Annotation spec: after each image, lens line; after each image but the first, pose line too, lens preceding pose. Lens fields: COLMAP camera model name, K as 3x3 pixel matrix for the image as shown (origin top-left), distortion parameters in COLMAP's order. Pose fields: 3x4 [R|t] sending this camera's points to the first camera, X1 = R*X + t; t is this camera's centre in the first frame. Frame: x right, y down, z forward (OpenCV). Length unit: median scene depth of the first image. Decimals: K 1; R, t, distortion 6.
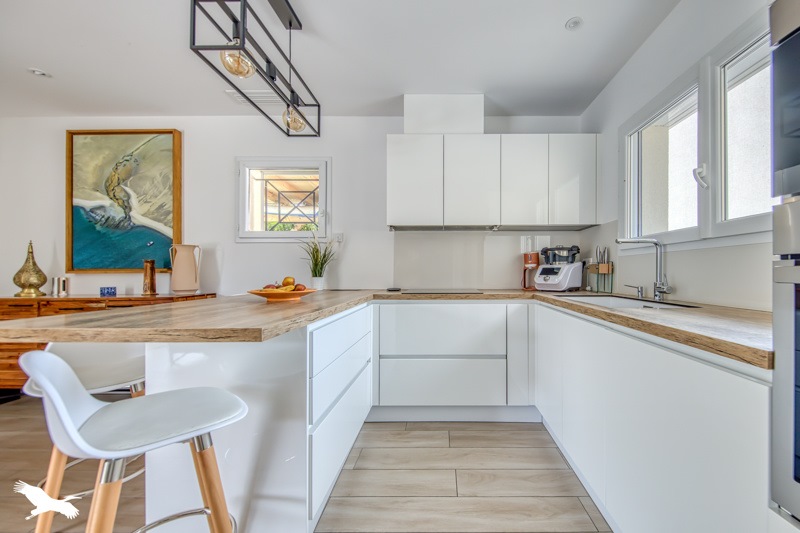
lens RADIAL K [[286.1, 0, 403.9], [0, 286.1, 271.9], [0, 0, 1]] dist [-0.000528, -0.000522]
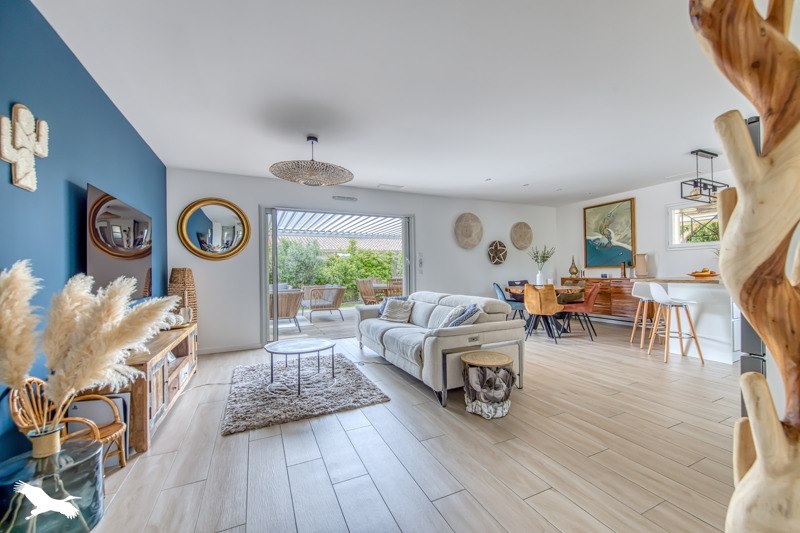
lens RADIAL K [[315.7, 0, 406.1], [0, 315.7, 265.4], [0, 0, 1]] dist [-0.002308, -0.000139]
pose [[0.404027, -0.018064, -0.914569, 0.608500], [0.017843, 0.999770, -0.011865, -0.014616], [0.914573, -0.011525, 0.404256, -1.405365]]
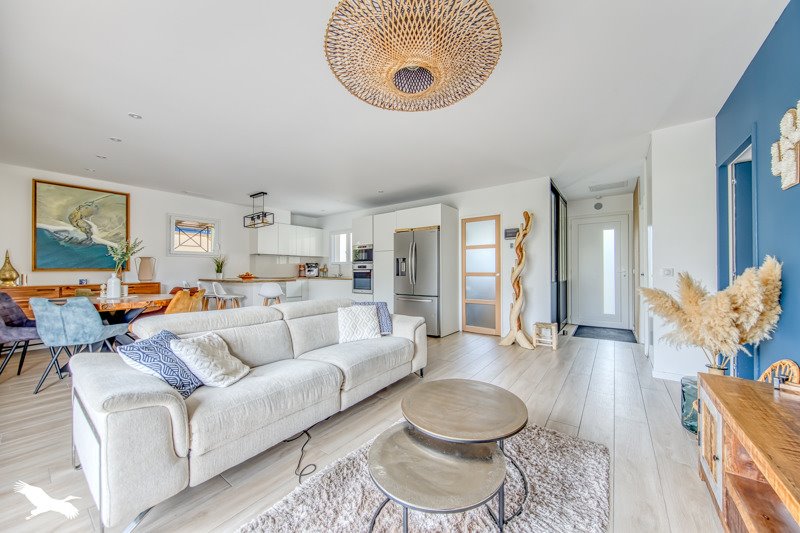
lens RADIAL K [[286.1, 0, 406.9], [0, 286.1, 270.3], [0, 0, 1]] dist [-0.000528, -0.000522]
pose [[0.612651, 0.003536, 0.790346, -1.152757], [-0.003328, 0.999993, -0.001894, -0.004391], [-0.790347, -0.001470, 0.612658, -1.548696]]
